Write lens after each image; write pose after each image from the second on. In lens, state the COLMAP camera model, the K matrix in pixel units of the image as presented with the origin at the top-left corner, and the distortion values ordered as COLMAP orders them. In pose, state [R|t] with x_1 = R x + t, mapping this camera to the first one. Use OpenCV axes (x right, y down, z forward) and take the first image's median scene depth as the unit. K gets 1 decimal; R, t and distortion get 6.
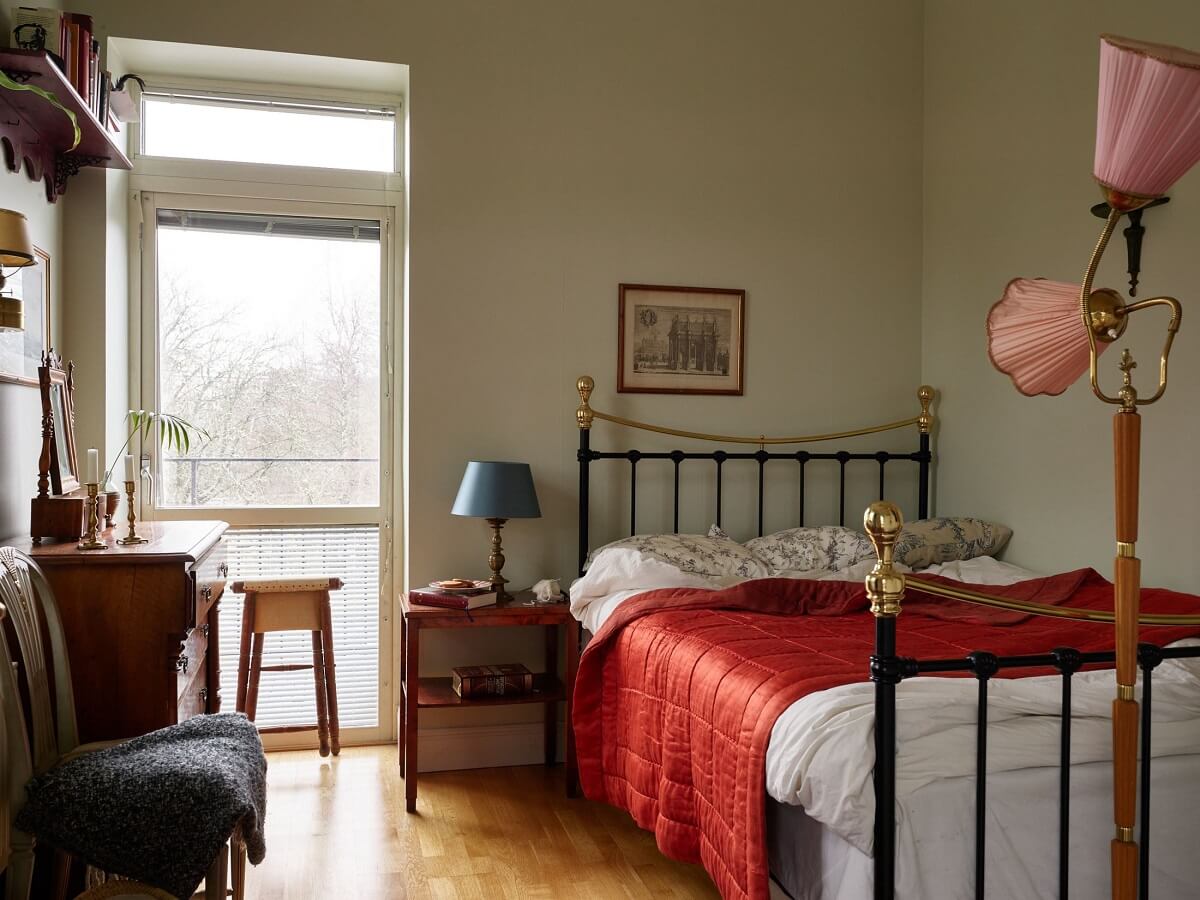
lens RADIAL K [[1032.8, 0, 603.0], [0, 1032.8, 443.2], [0, 0, 1]] dist [-0.028213, 0.015049]
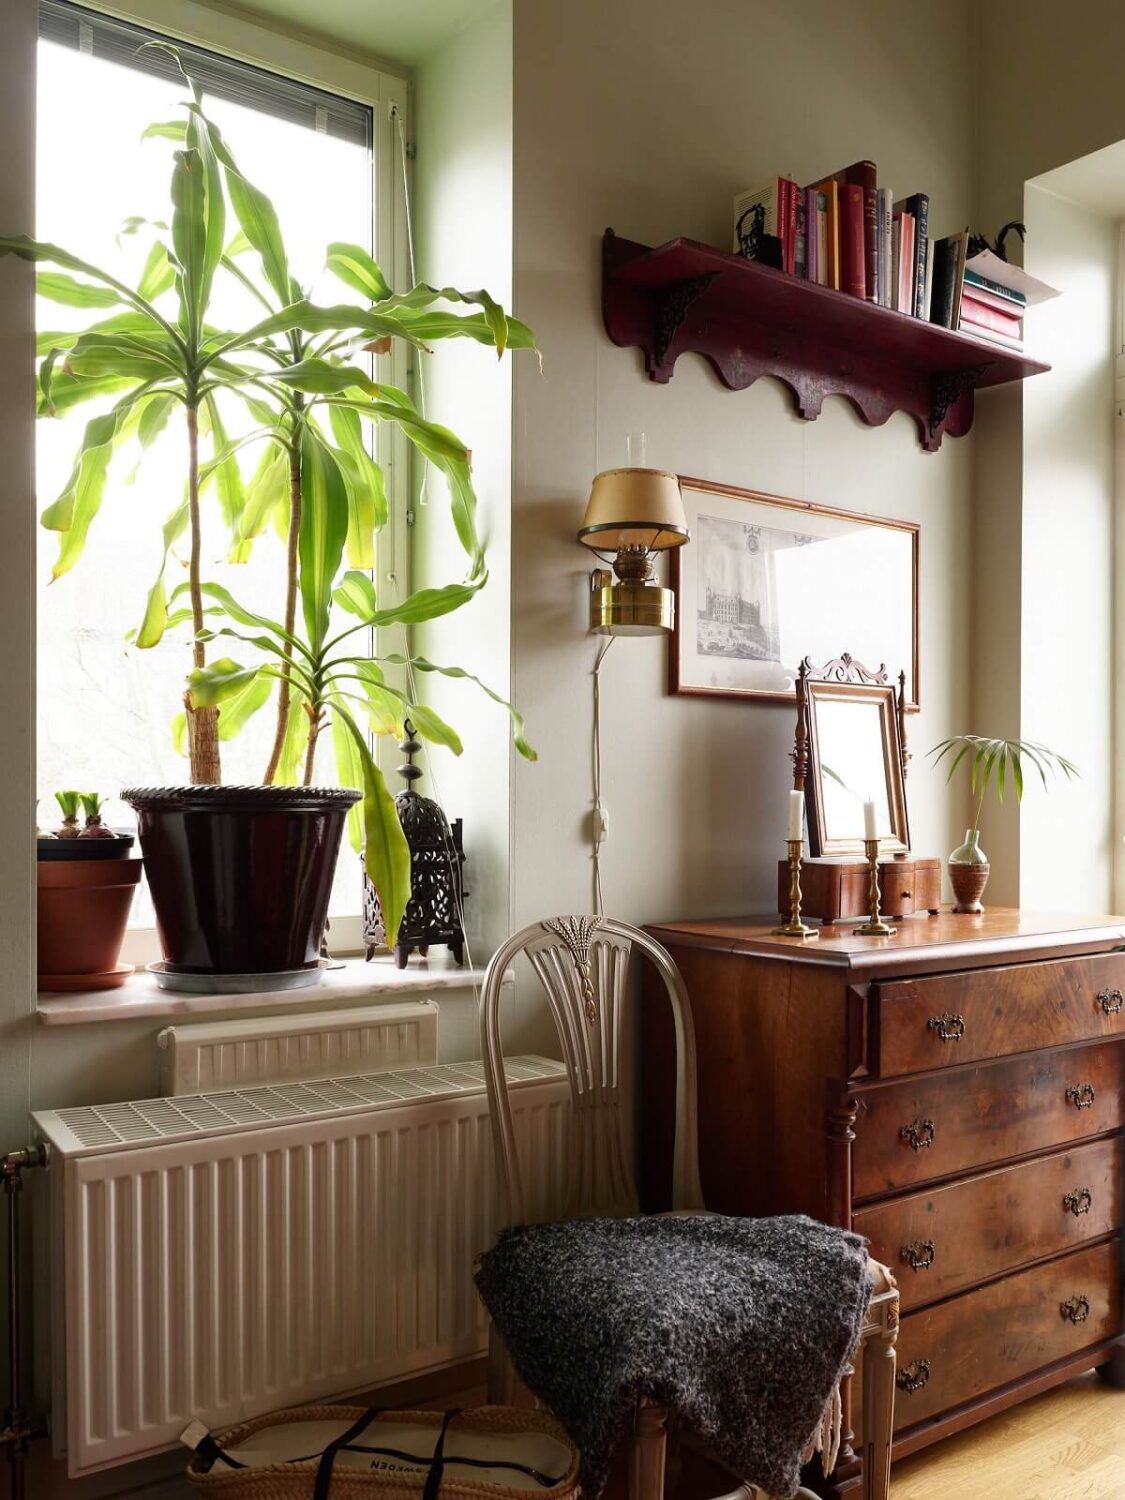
lens RADIAL K [[1336.6, 0, 563.8], [0, 1336.6, 807.1], [0, 0, 1]] dist [-0.005689, -0.004743]
pose [[0.384693, -0.000639, -0.923044, 0.268533], [-0.008467, 0.999955, -0.004221, 0.022427], [0.923006, 0.009439, 0.384671, 0.515575]]
